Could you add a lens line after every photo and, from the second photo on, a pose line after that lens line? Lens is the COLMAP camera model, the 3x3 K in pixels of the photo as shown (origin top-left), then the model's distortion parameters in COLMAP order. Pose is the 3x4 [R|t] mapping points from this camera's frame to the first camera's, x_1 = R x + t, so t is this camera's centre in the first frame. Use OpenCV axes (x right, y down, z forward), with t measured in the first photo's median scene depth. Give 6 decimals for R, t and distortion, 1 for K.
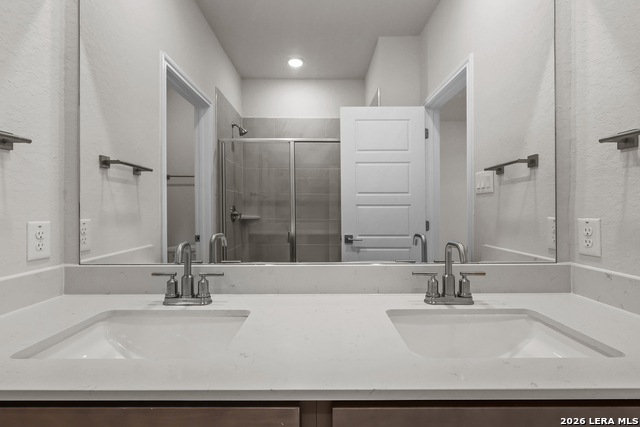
lens RADIAL K [[295.2, 0, 319.4], [0, 295.2, 207.2], [0, 0, 1]] dist [-0.000692, -0.000020]
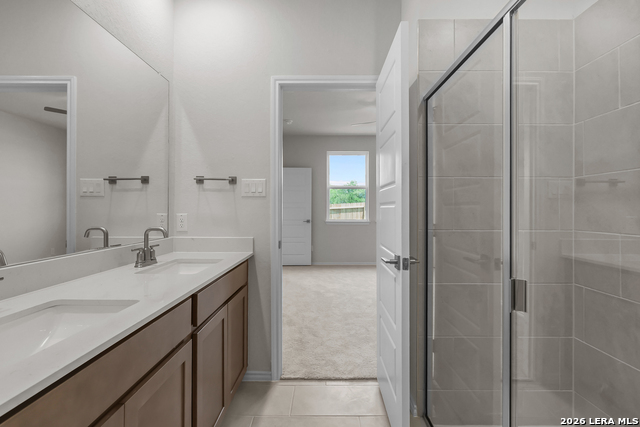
lens RADIAL K [[294.6, 0, 321.1], [0, 294.6, 211.1], [0, 0, 1]] dist [-0.002583, -0.000067]
pose [[0.006910, 0.000213, 0.999976, -0.986127], [-0.010764, 0.999942, -0.000138, 0.008243], [-0.999918, -0.010763, 0.006912, 0.008896]]
